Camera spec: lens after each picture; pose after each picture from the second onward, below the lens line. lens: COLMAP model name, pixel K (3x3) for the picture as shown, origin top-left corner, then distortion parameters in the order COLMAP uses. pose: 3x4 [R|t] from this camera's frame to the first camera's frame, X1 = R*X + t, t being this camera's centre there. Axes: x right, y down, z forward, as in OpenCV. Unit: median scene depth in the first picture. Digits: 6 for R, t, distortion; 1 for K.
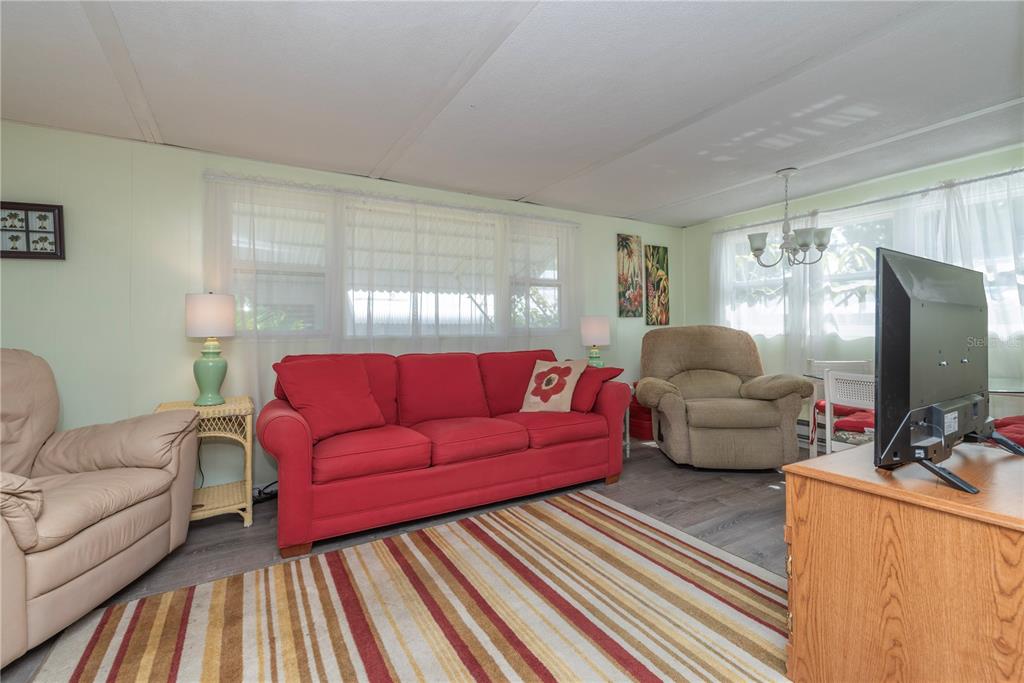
lens RADIAL K [[449.2, 0, 509.2], [0, 449.2, 318.4], [0, 0, 1]] dist [0.000512, -0.000313]
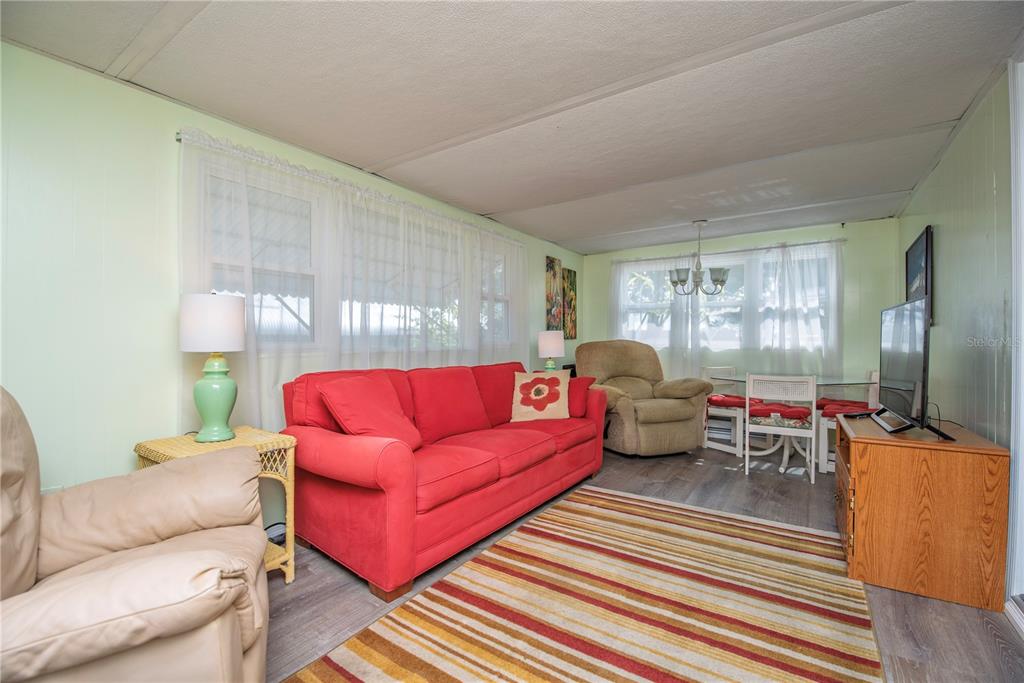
lens RADIAL K [[440.6, 0, 512.0], [0, 440.6, 341.5], [0, 0, 1]] dist [-0.002206, -0.008971]
pose [[0.899022, 0.005406, 0.437870, -0.456258], [-0.016205, 0.999650, 0.020930, -0.000197], [-0.437603, -0.025912, 0.898795, 0.090475]]
